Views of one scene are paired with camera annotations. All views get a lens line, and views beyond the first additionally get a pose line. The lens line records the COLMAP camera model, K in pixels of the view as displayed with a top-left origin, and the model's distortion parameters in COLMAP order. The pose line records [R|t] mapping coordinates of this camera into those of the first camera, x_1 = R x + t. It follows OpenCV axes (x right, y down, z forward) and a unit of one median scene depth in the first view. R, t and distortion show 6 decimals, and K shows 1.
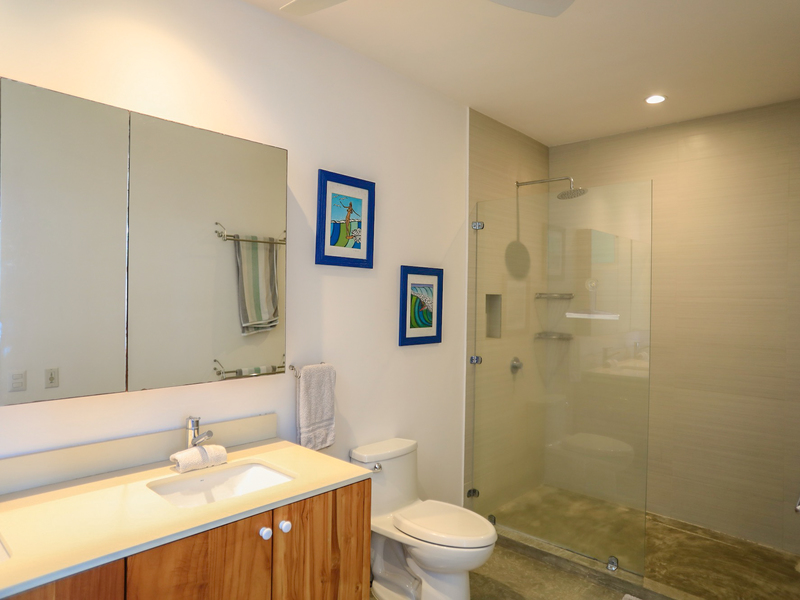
lens RADIAL K [[514.6, 0, 390.3], [0, 514.6, 299.6], [0, 0, 1]] dist [-0.070281, 0.051815]
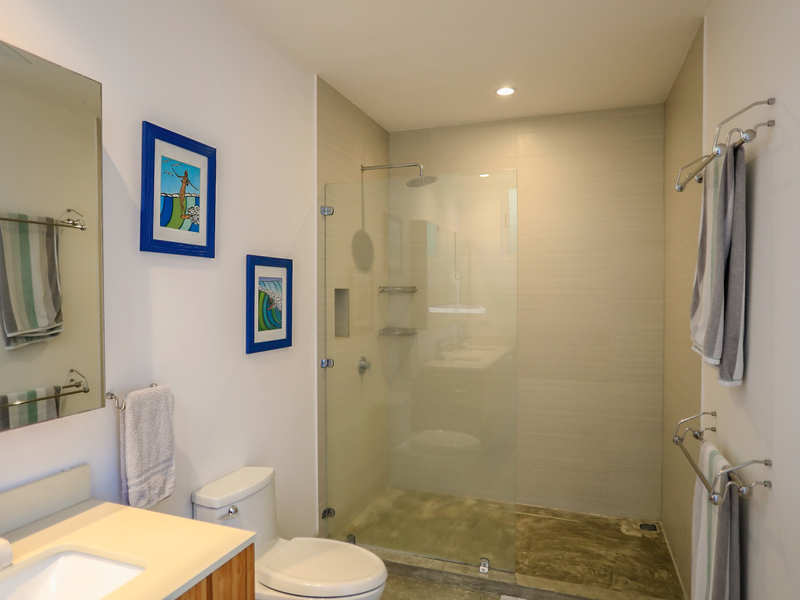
lens RADIAL K [[514.6, 0, 392.0], [0, 514.6, 298.7], [0, 0, 1]] dist [-0.070281, 0.051815]
pose [[0.919475, -0.020753, 0.392600, -0.081191], [0.016715, 0.999766, 0.013701, -0.004126], [-0.392793, -0.006036, 0.919607, 0.156629]]
